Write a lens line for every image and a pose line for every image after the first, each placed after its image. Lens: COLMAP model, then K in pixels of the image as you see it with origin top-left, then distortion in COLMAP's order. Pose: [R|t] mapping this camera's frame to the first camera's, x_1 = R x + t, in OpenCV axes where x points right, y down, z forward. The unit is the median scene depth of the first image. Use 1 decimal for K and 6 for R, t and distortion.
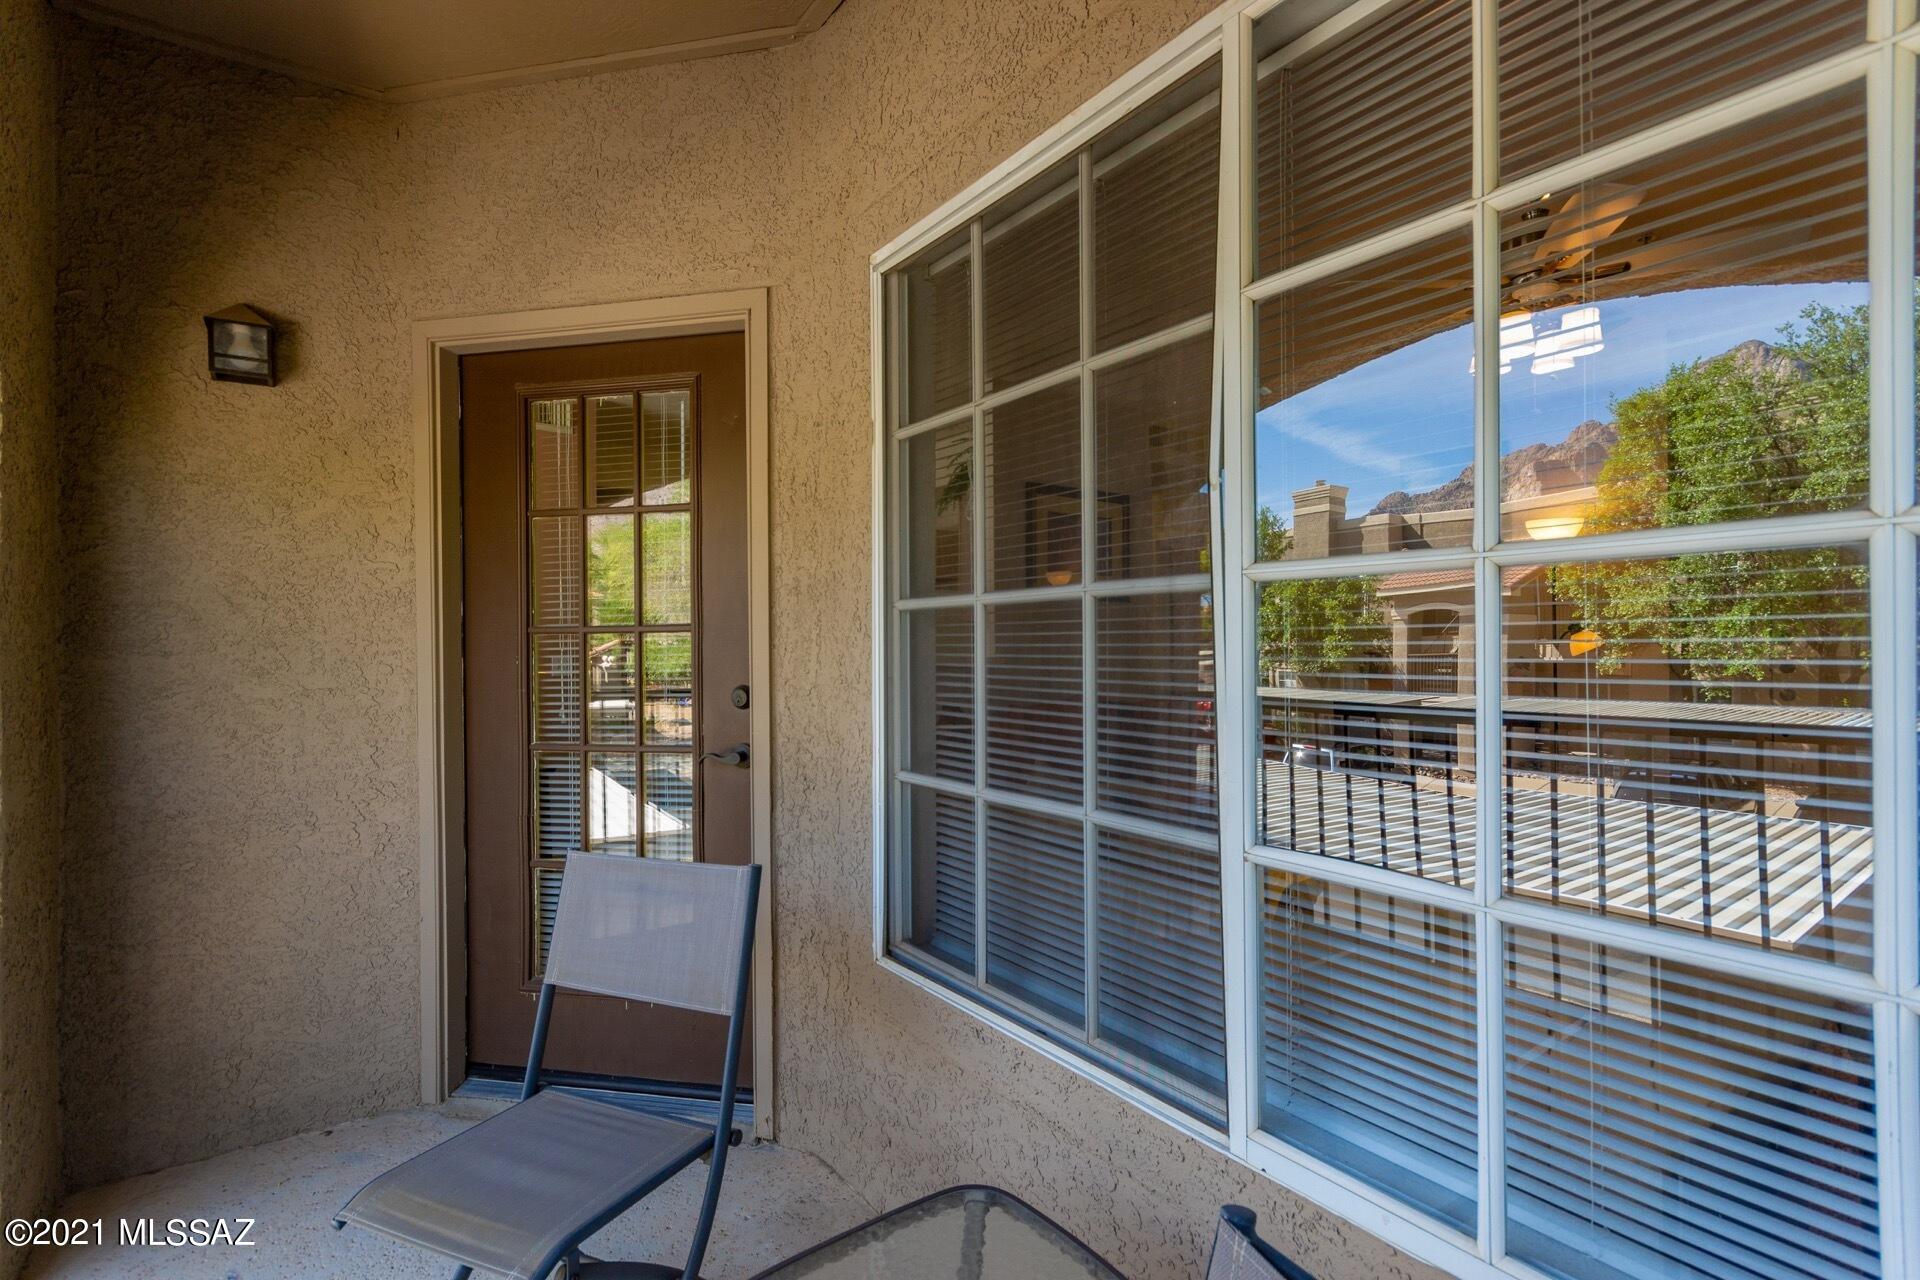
lens RADIAL K [[902.1, 0, 955.2], [0, 902.1, 642.5], [0, 0, 1]] dist [0.004727, -0.000014]
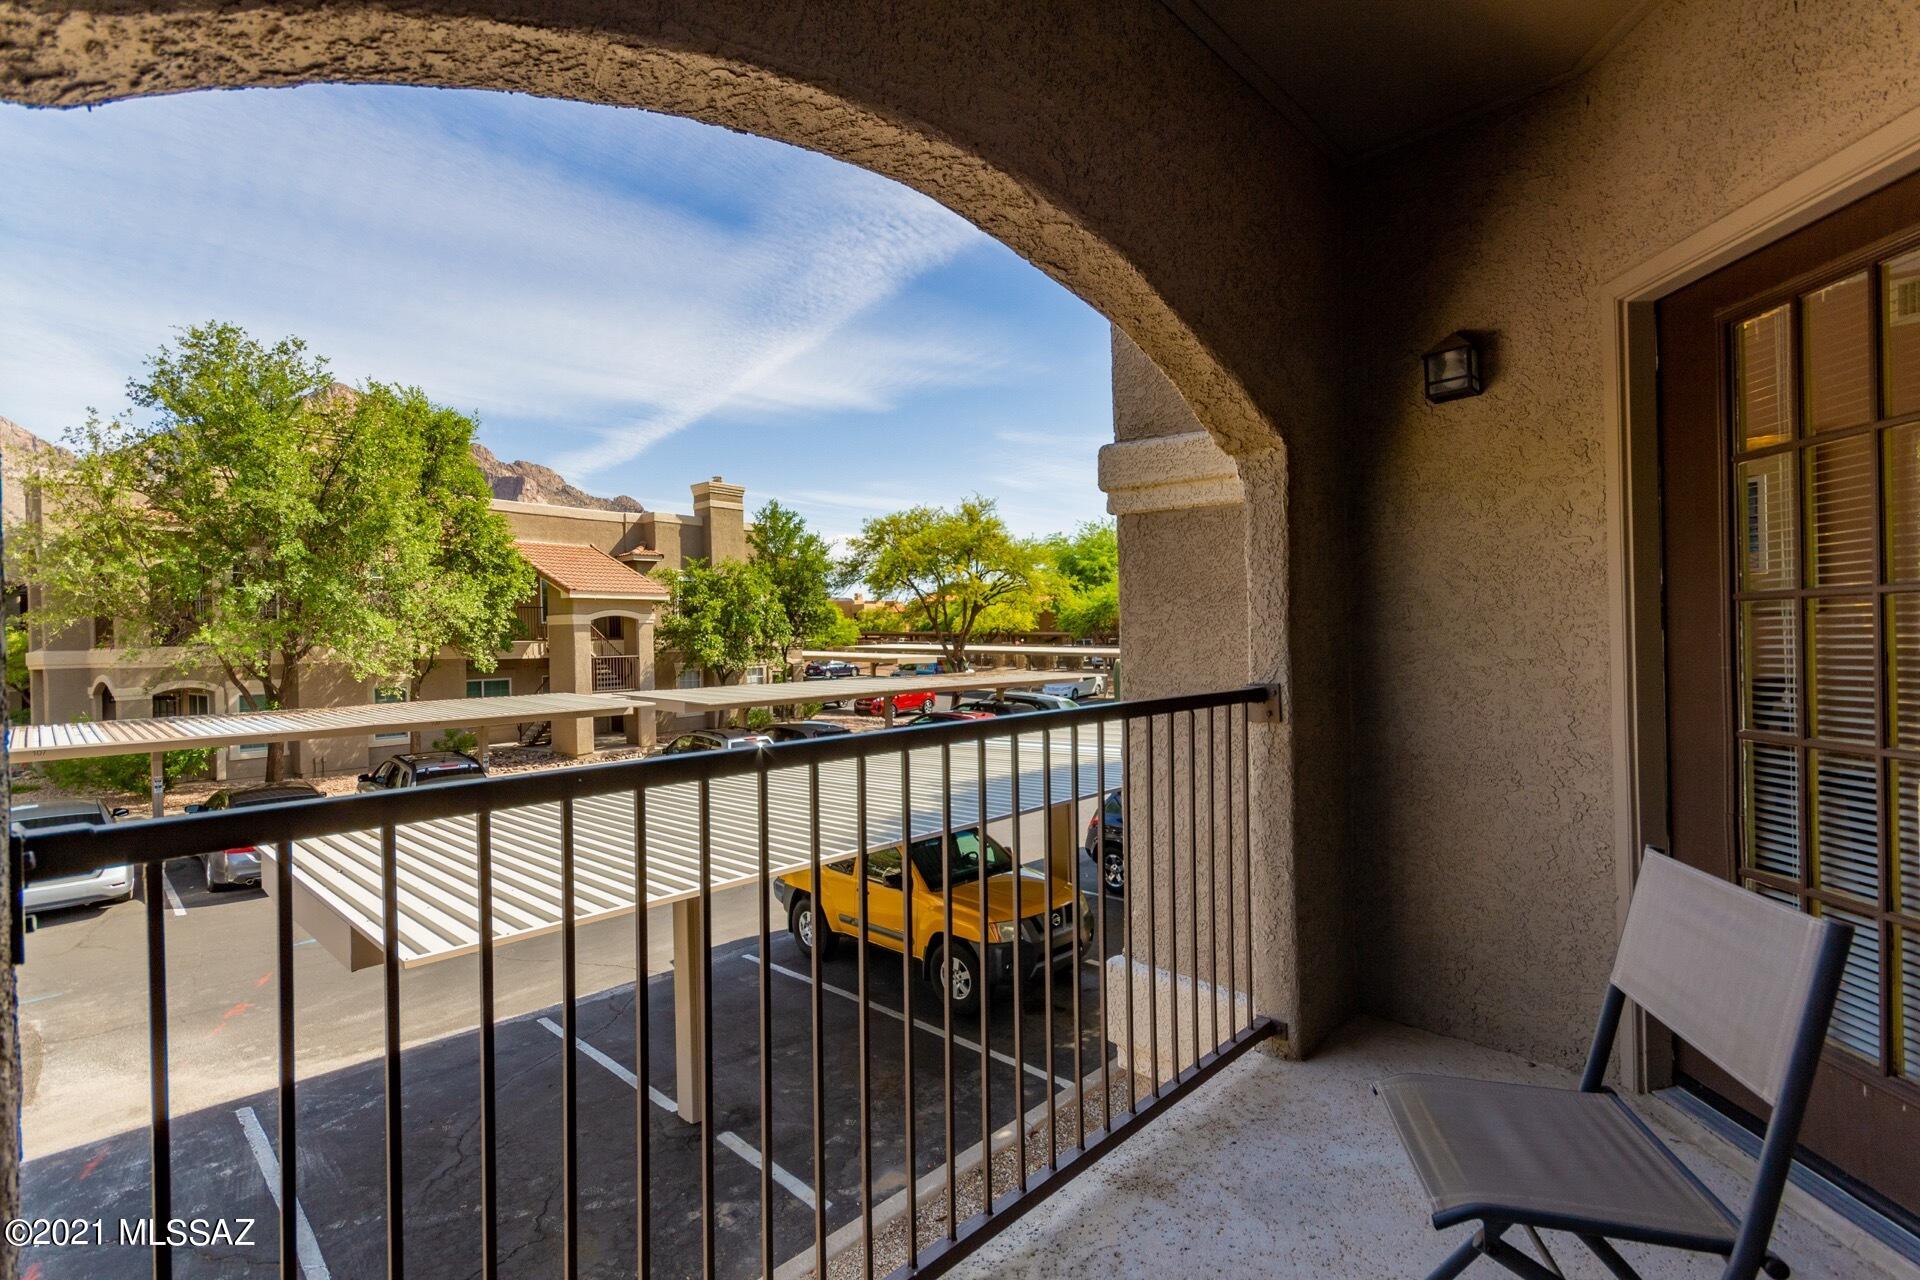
lens RADIAL K [[902.1, 0, 956.0], [0, 902.1, 642.4], [0, 0, 1]] dist [0.004727, -0.000014]
pose [[0.164810, 0.007725, -0.986295, 0.261995], [0.026934, 0.999561, 0.012330, -0.001199], [0.985957, -0.028597, 0.164530, 0.144710]]
